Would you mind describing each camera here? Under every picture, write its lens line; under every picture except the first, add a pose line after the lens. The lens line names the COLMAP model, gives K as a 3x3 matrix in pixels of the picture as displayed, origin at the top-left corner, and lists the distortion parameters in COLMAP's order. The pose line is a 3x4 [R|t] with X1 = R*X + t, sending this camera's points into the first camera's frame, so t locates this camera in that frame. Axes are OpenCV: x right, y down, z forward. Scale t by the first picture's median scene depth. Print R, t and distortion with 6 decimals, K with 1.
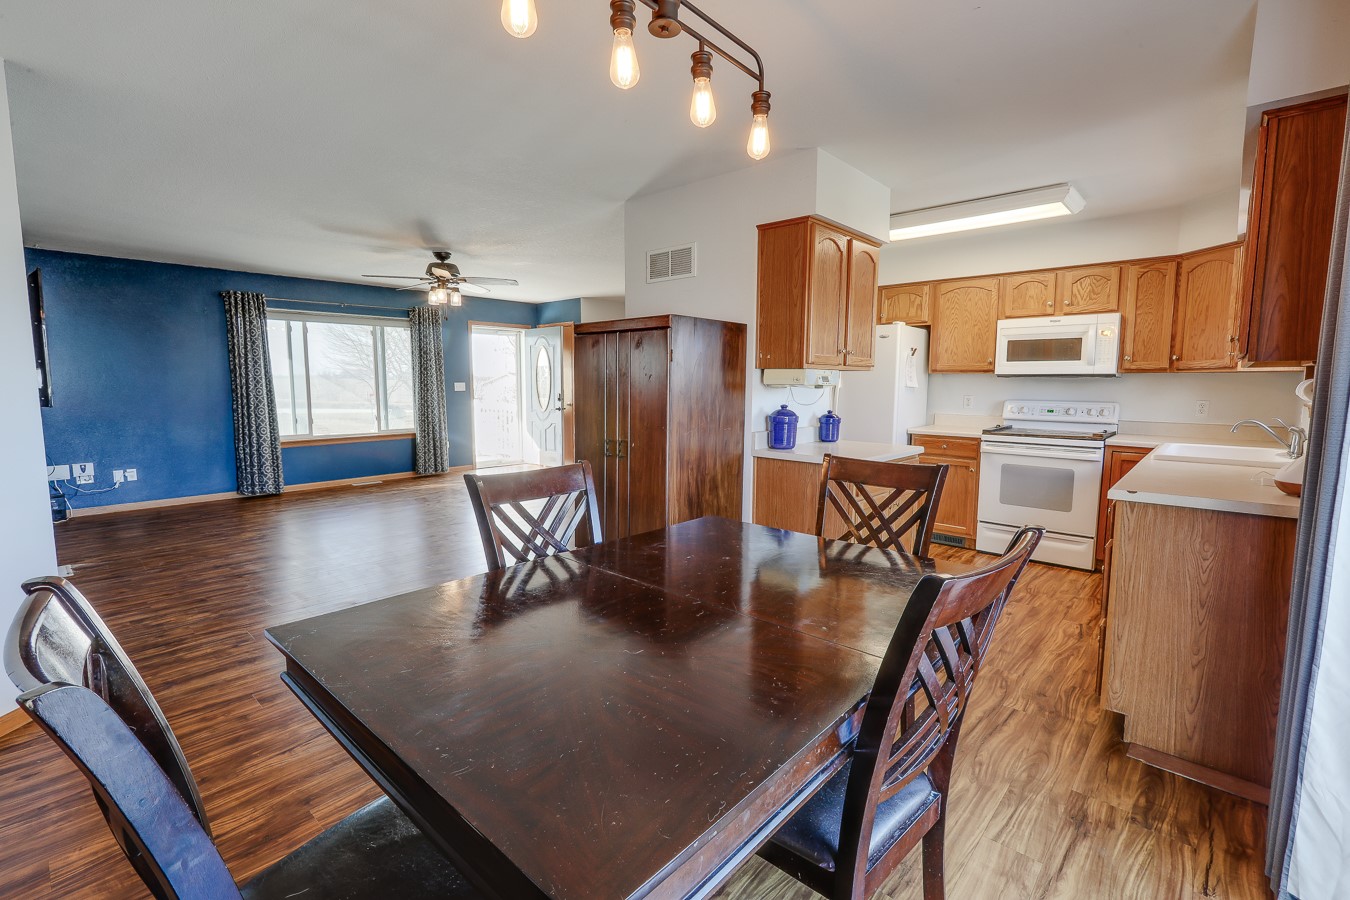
lens RADIAL K [[615.4, 0, 674.2], [0, 615.4, 447.3], [0, 0, 1]] dist [-0.001152, 0.000672]
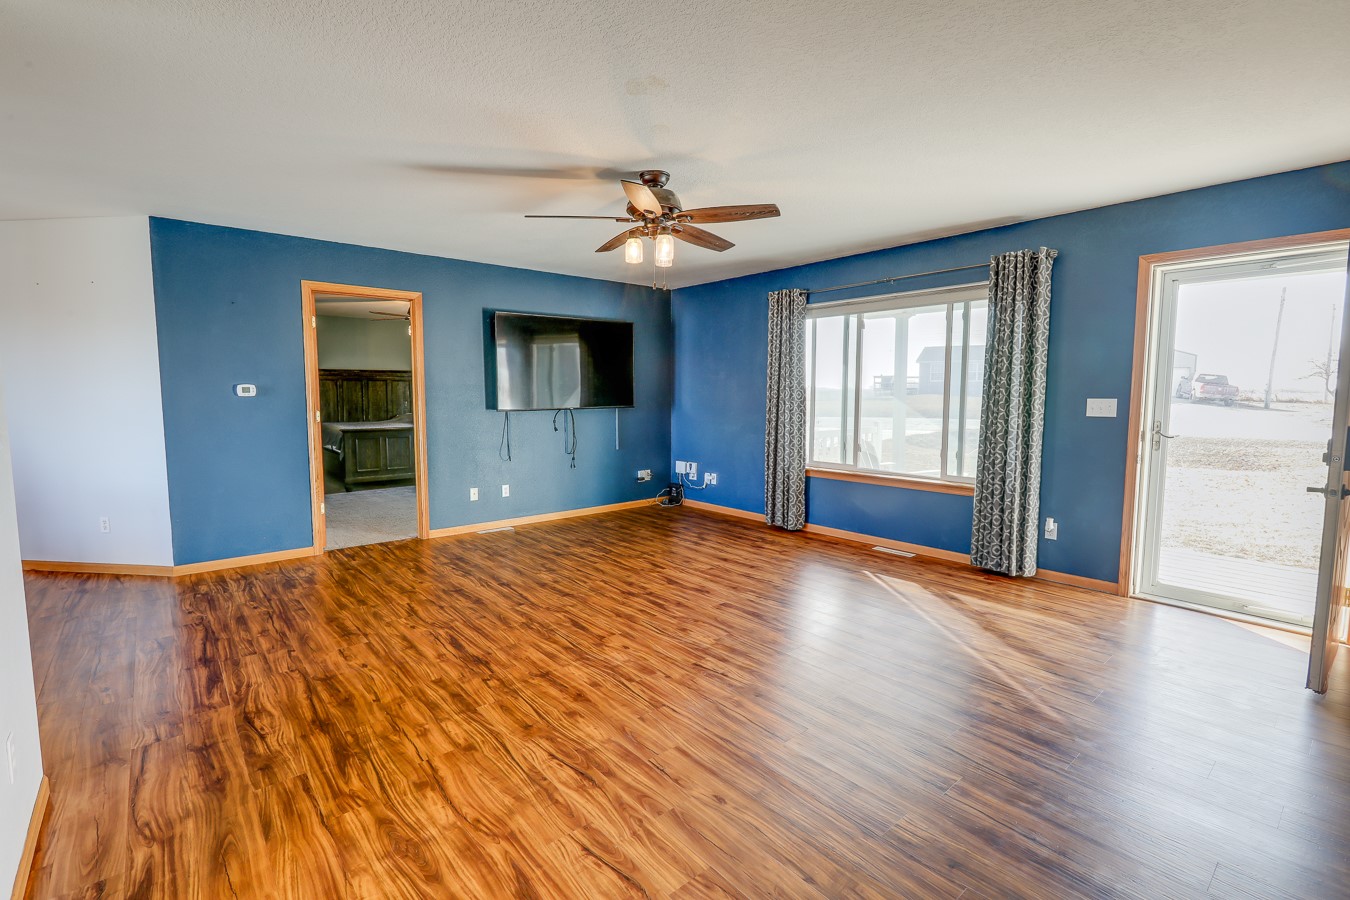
lens RADIAL K [[615.4, 0, 671.8], [0, 615.4, 448.2], [0, 0, 1]] dist [-0.001152, 0.000672]
pose [[-0.138039, 0.087421, -0.986561, 0.176625], [-0.109621, 0.988628, 0.102942, -0.097610], [0.984342, 0.122358, -0.126886, 0.910012]]
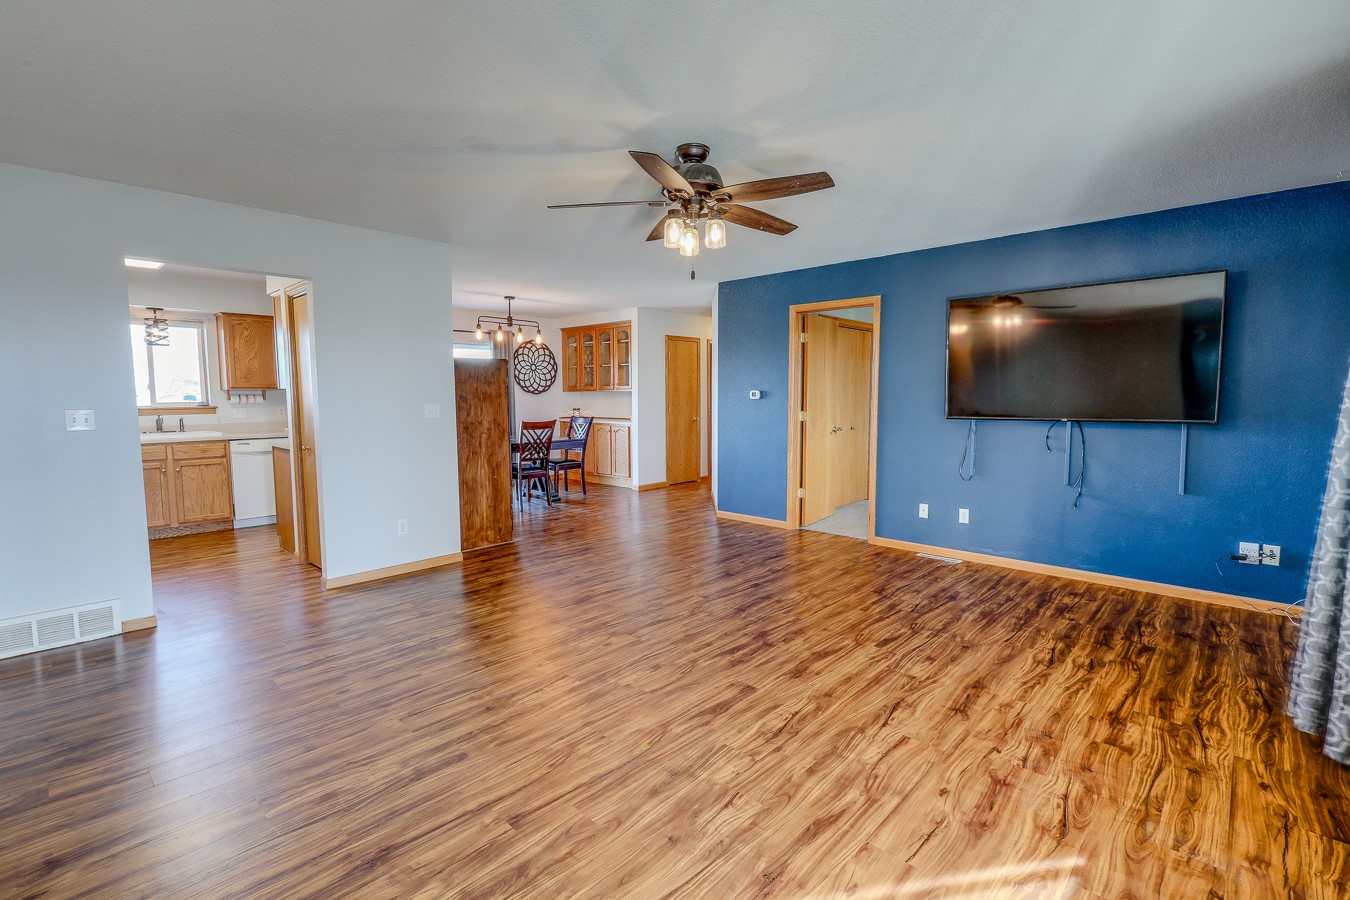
lens RADIAL K [[615.4, 0, 675.1], [0, 615.4, 446.4], [0, 0, 1]] dist [-0.001152, 0.000672]
pose [[-0.999285, -0.003550, 0.037629, -0.354942], [0.003719, 0.981514, 0.191356, -0.141769], [-0.037612, 0.191360, -0.980799, 1.288143]]
